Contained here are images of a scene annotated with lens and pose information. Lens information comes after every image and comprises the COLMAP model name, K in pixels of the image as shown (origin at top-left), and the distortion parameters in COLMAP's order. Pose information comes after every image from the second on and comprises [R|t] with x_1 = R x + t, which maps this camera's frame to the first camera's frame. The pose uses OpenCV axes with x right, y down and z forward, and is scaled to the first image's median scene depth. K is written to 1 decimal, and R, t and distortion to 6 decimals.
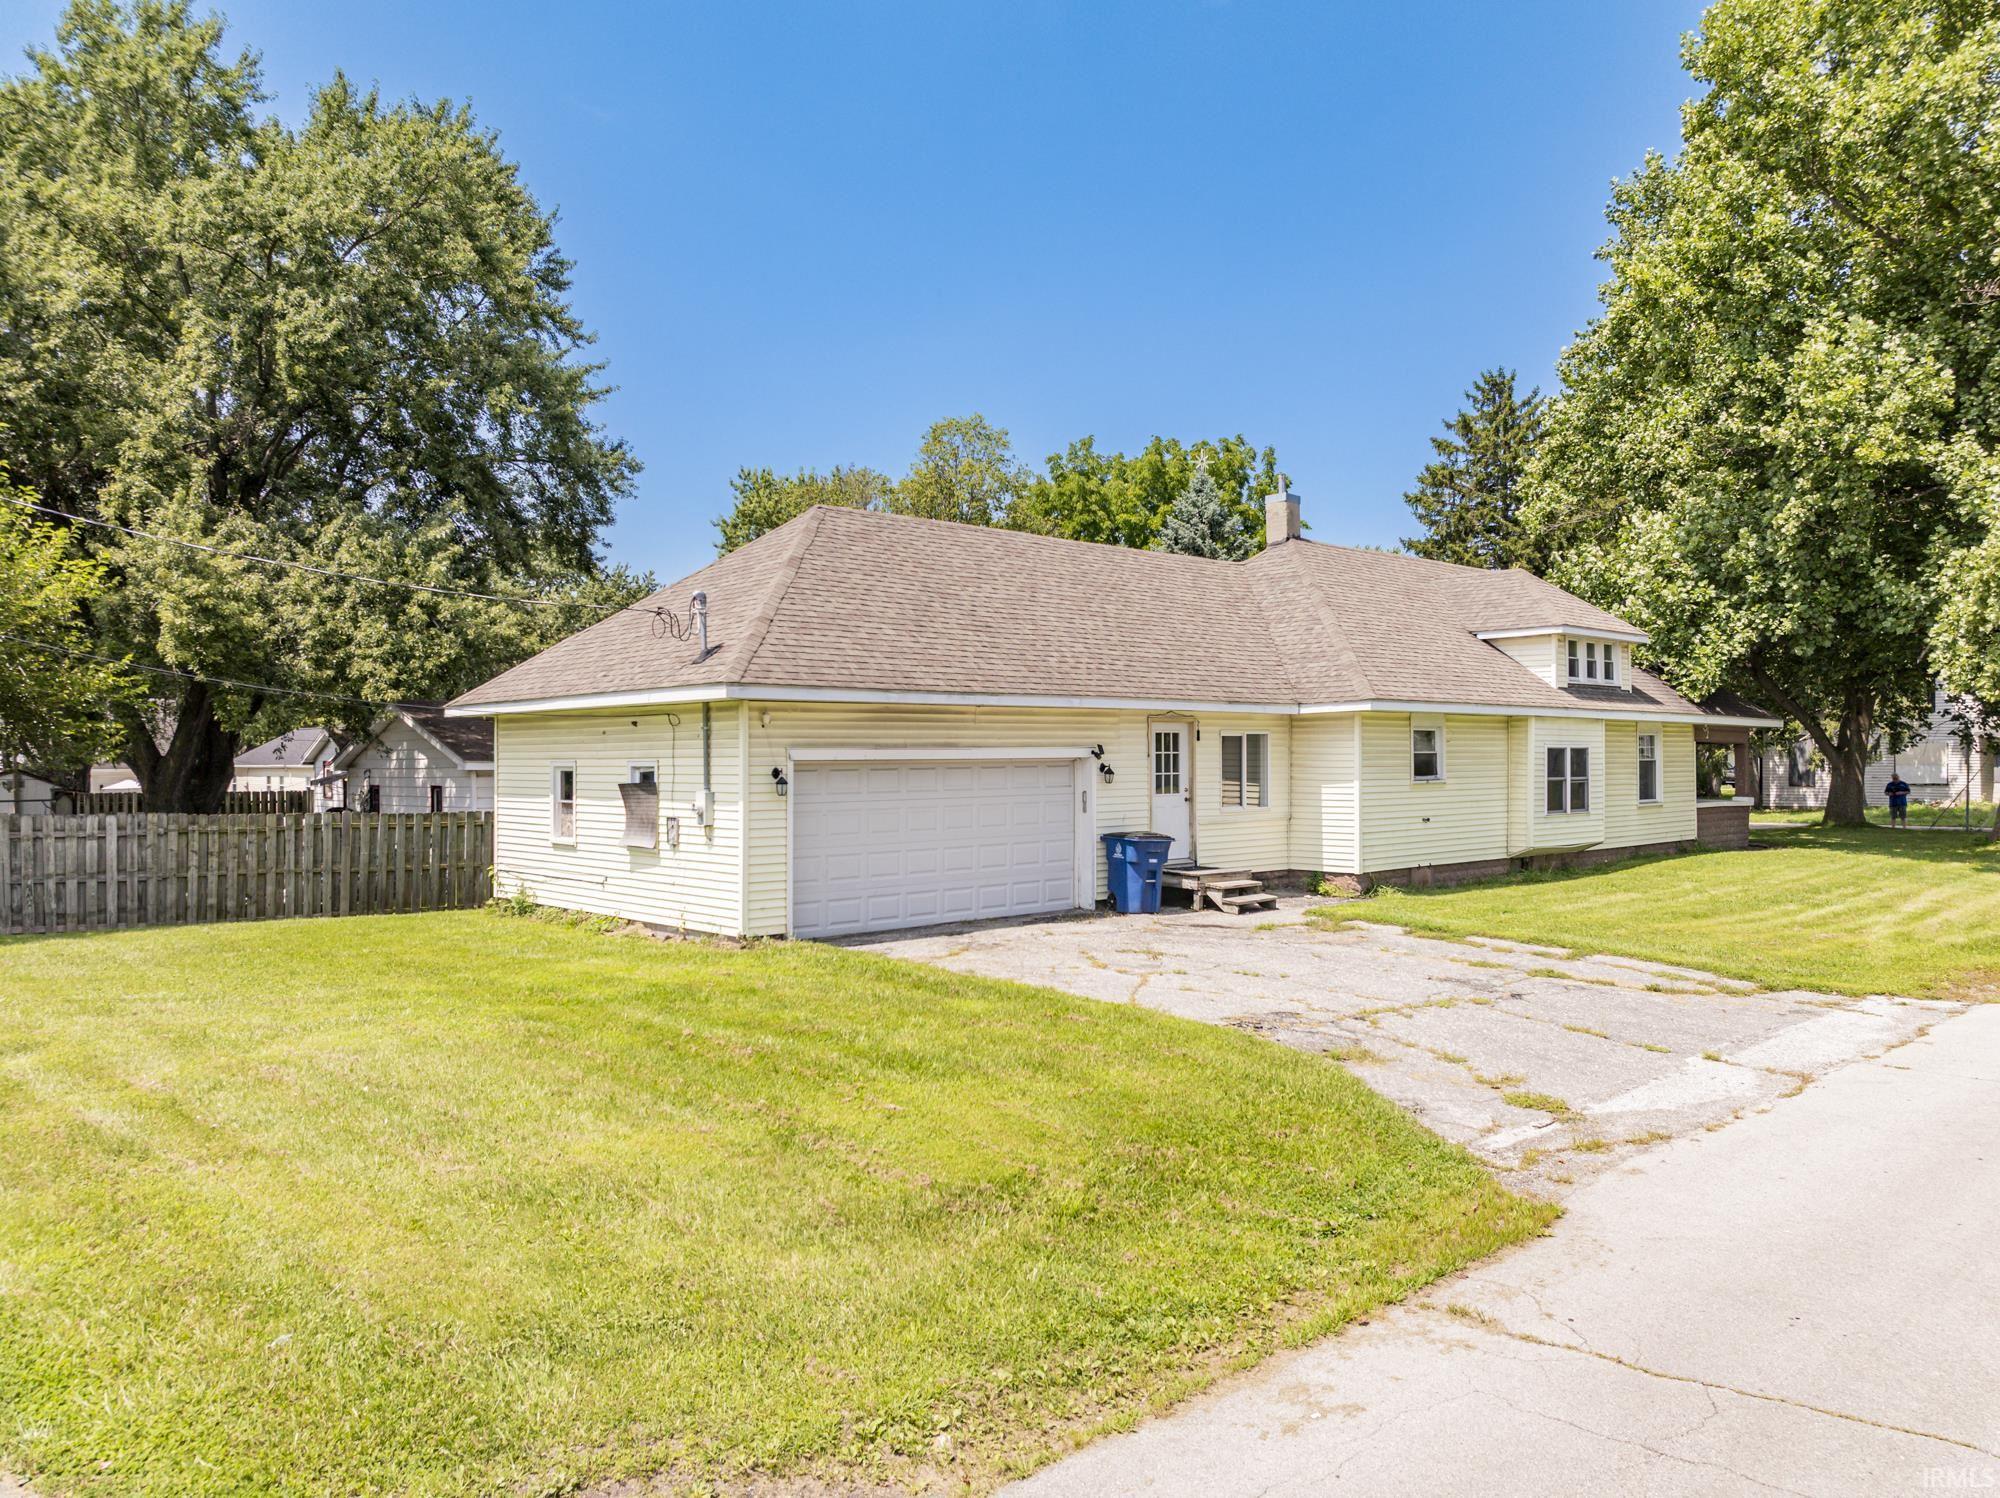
lens RADIAL K [[1408.3, 0, 989.8], [0, 1408.3, 744.6], [0, 0, 1]] dist [-0.008055, -0.007466]
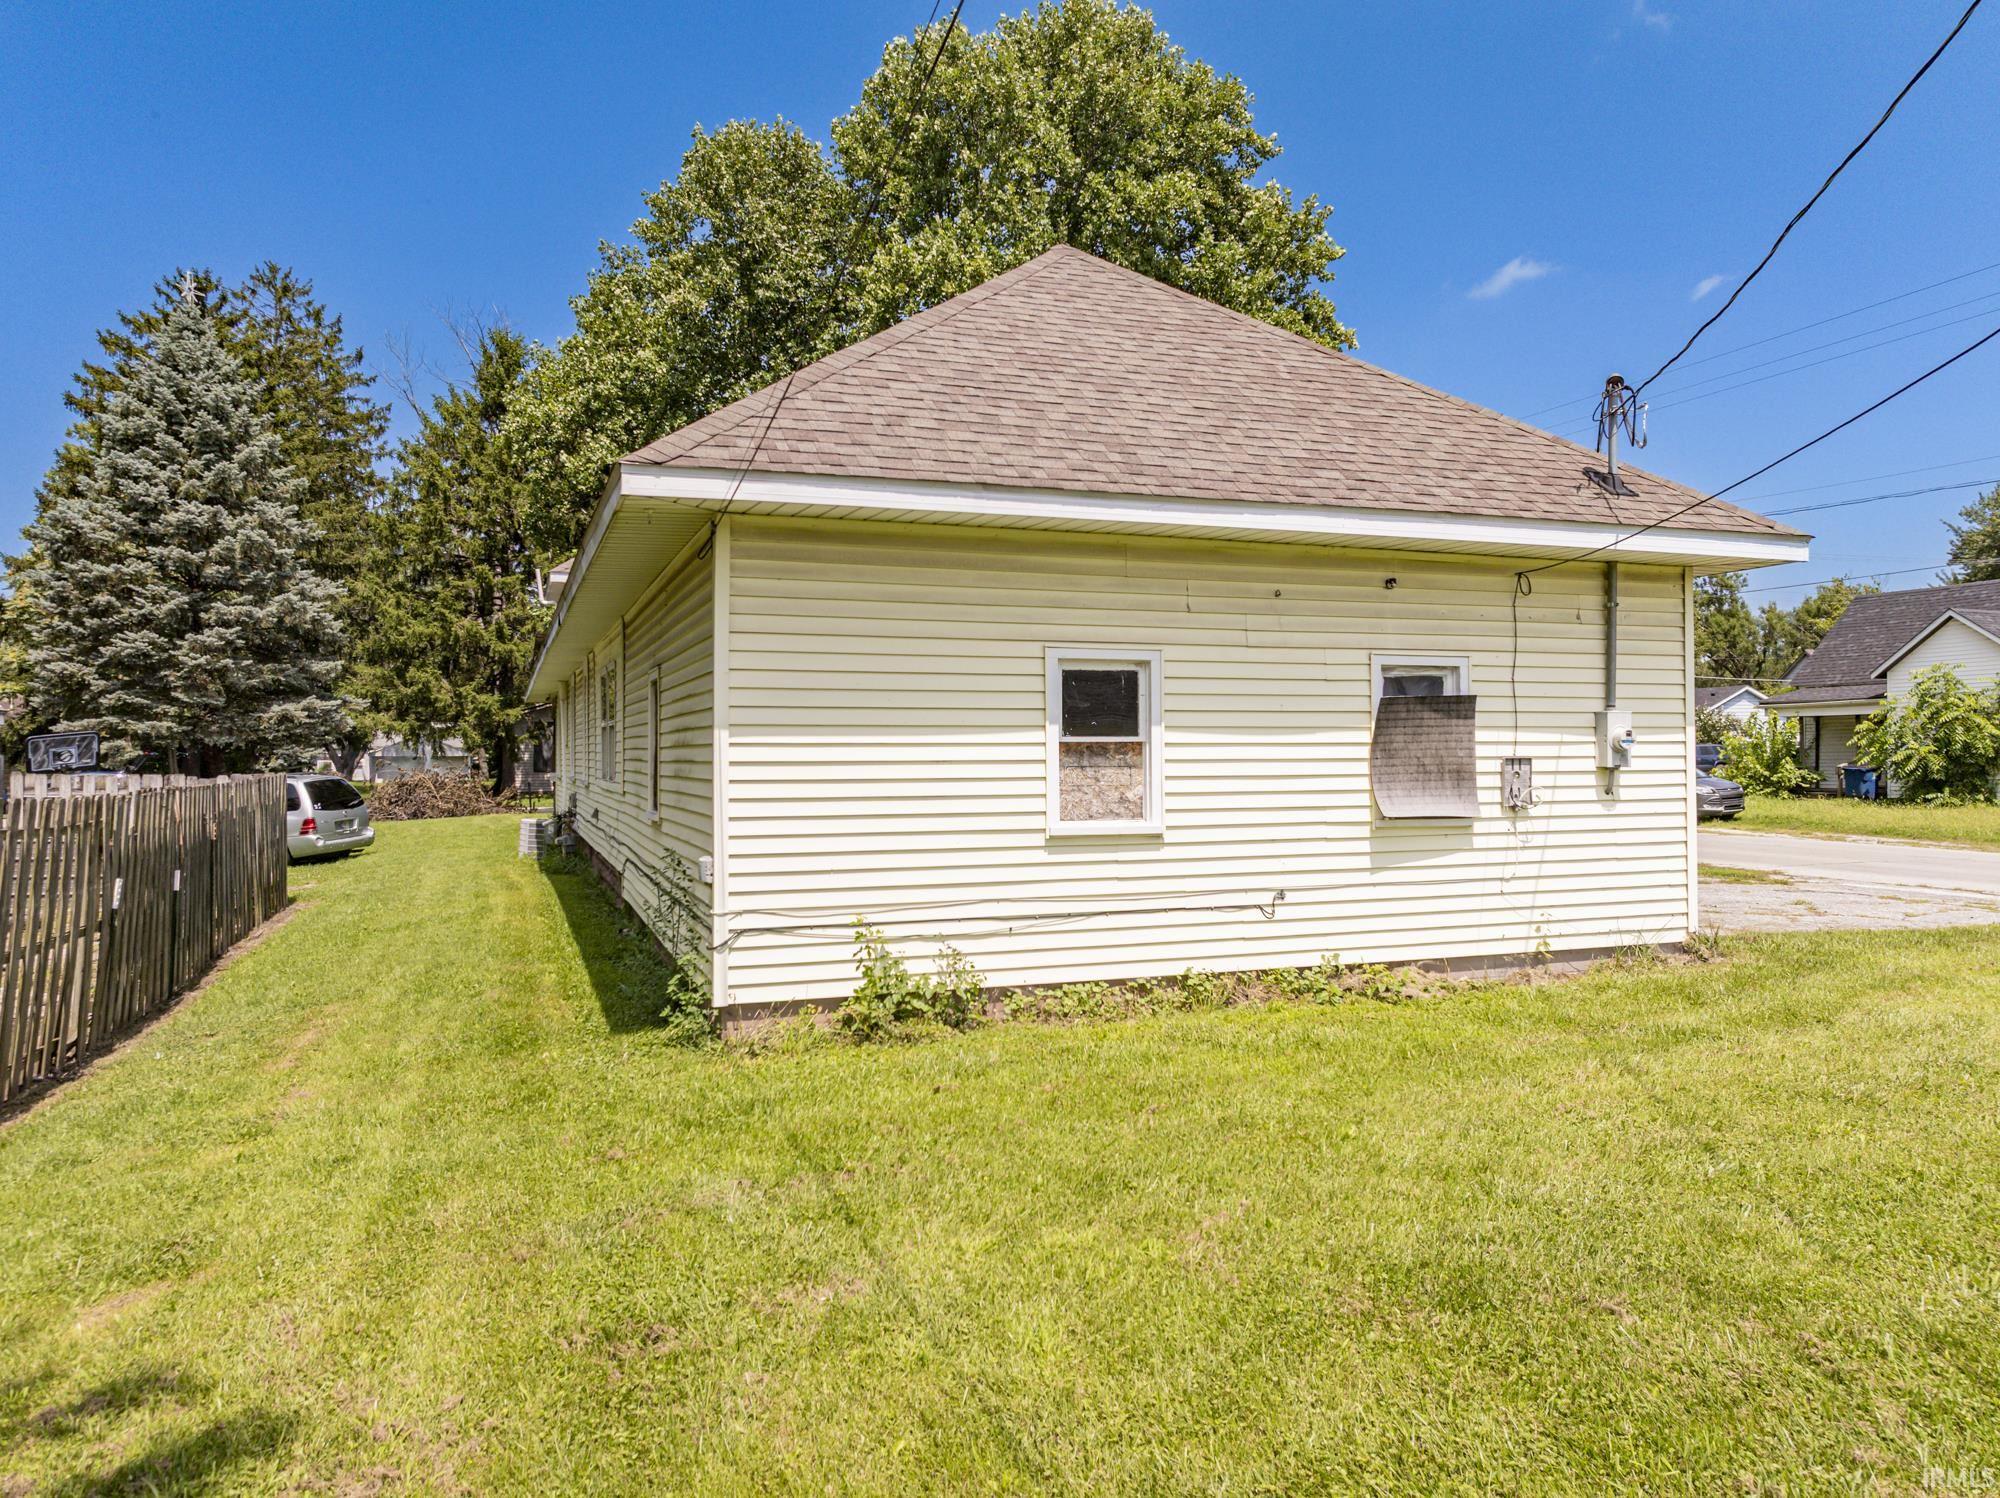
lens RADIAL K [[1408.3, 0, 989.8], [0, 1408.3, 744.6], [0, 0, 1]] dist [-0.008055, -0.007466]
pose [[0.371665, 0.012187, 0.928287, -0.408033], [-0.008043, 0.999919, -0.009907, 0.026566], [-0.928332, -0.003784, 0.371733, 0.490388]]
